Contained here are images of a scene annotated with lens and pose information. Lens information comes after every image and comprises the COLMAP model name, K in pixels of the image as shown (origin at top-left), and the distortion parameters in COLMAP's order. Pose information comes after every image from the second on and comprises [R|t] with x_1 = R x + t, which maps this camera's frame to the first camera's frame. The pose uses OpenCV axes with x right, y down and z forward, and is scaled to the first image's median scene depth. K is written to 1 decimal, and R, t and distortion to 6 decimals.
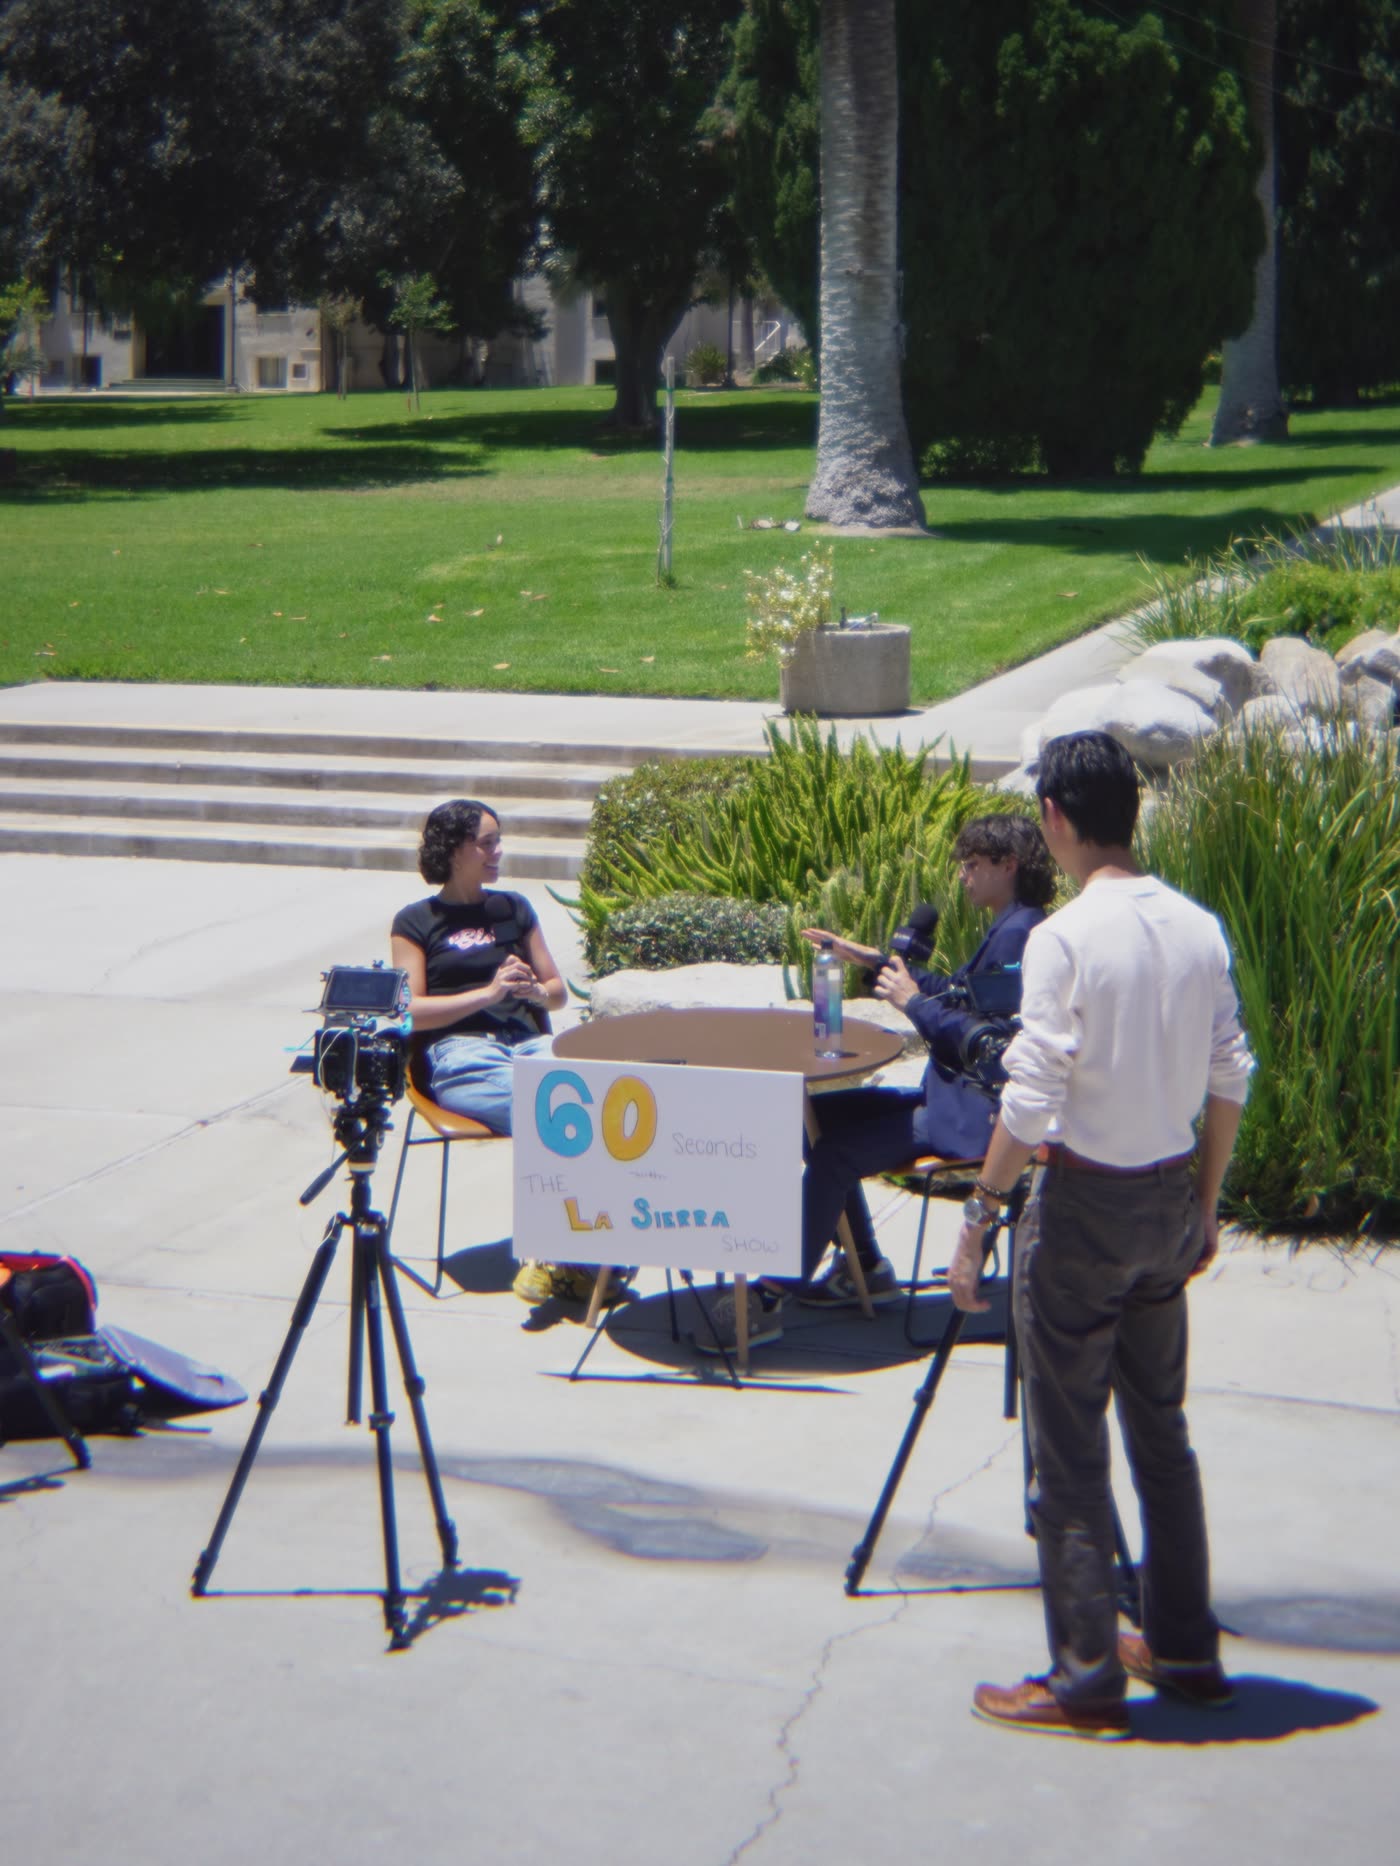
lens RADIAL K [[2970.1, 0, 700.0], [0, 2970.1, 933.0], [0, 0, 1]] dist [0.152000, 0.061660]
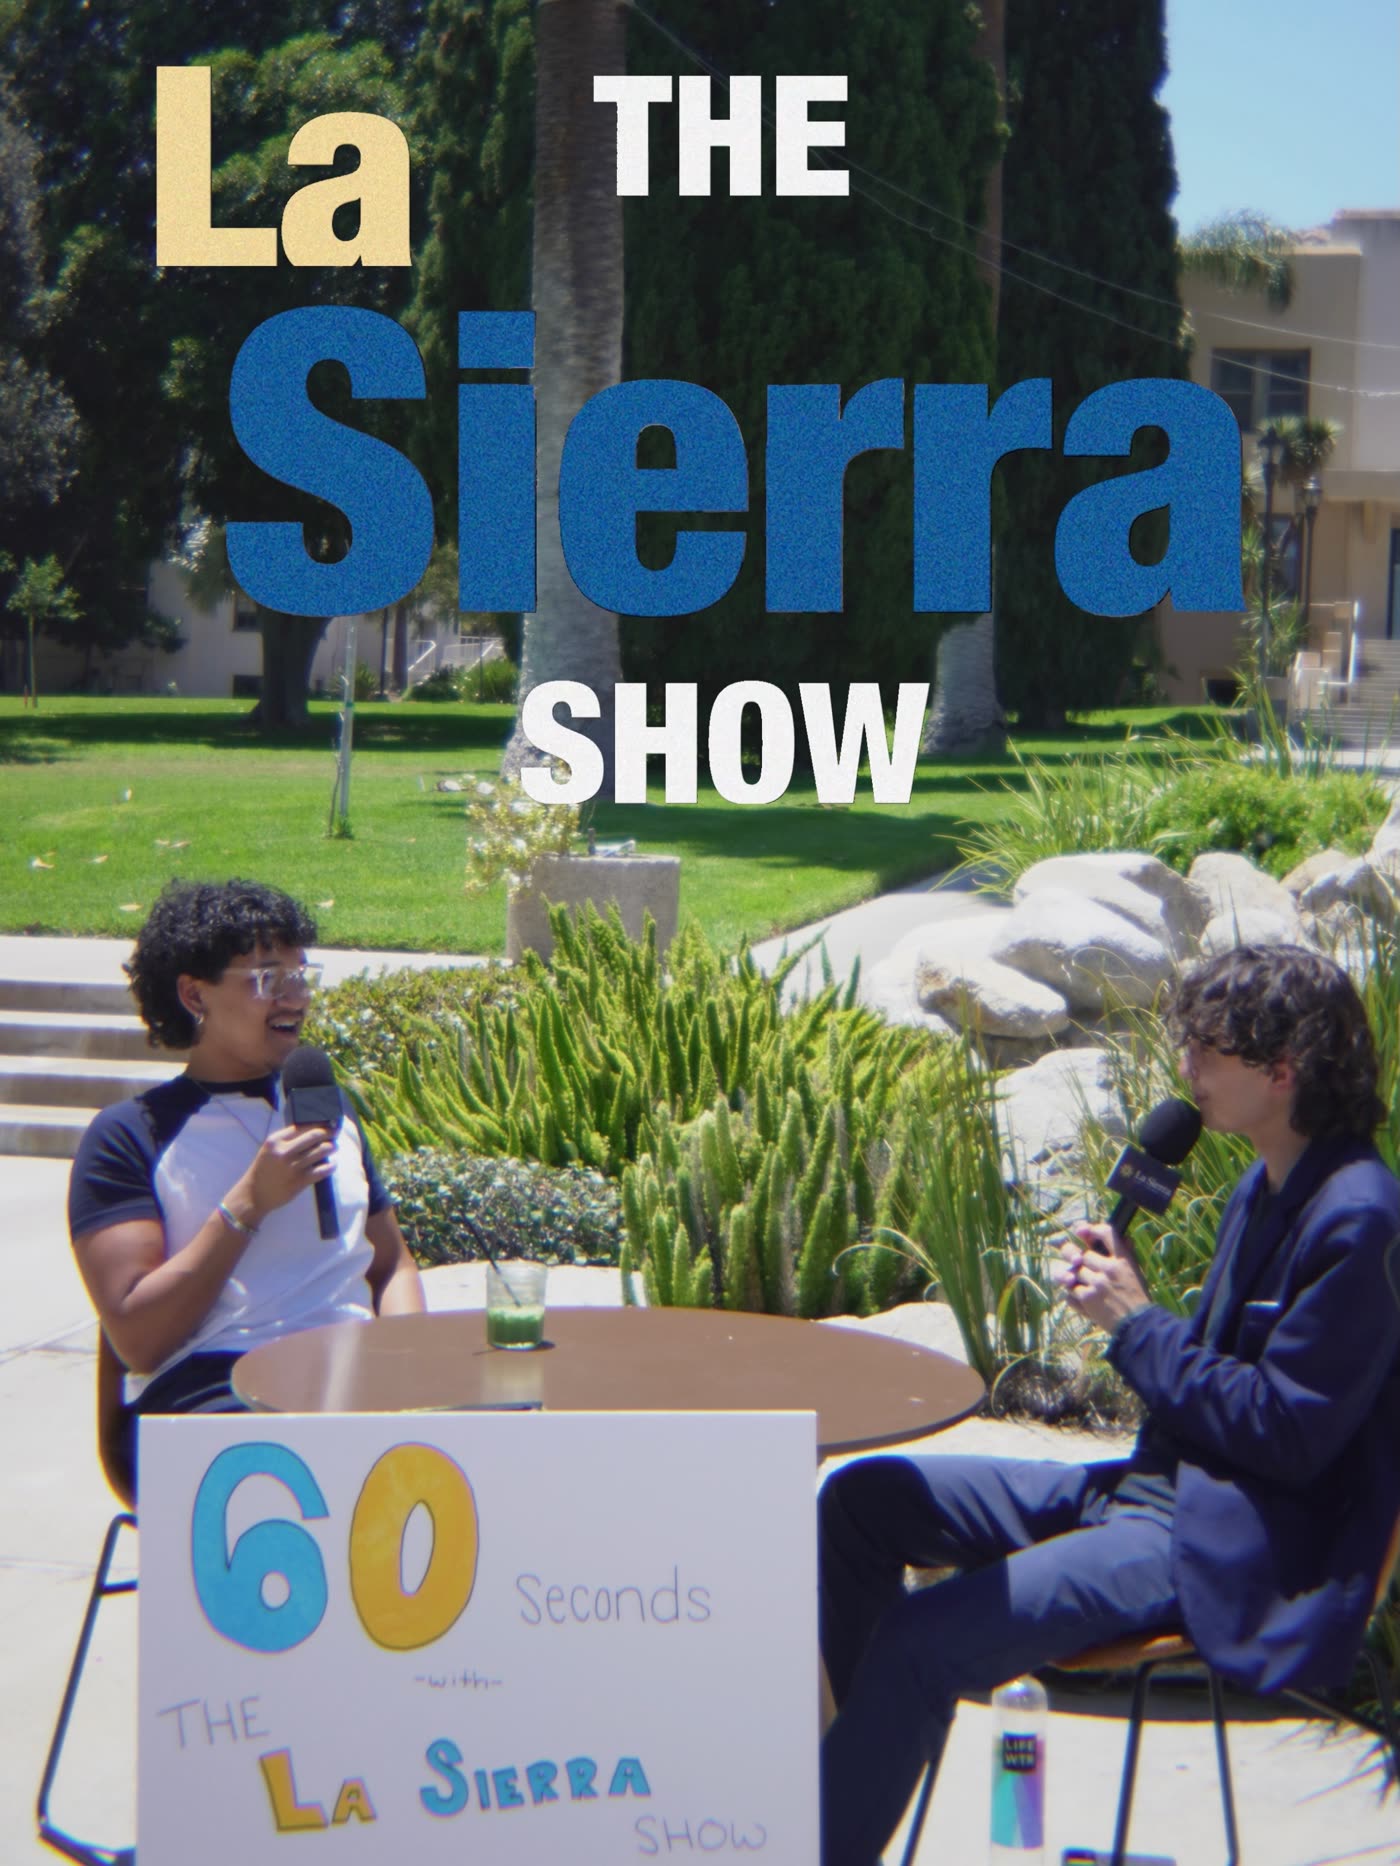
lens RADIAL K [[2970.1, 0, 700.0], [0, 2970.1, 933.0], [0, 0, 1]] dist [0.152000, 0.061660]
pose [[0.991642, 0.028506, 0.125833, -0.022805], [-0.012515, 0.991940, -0.126090, 0.014623], [-0.128413, 0.123462, 0.984006, 0.288554]]
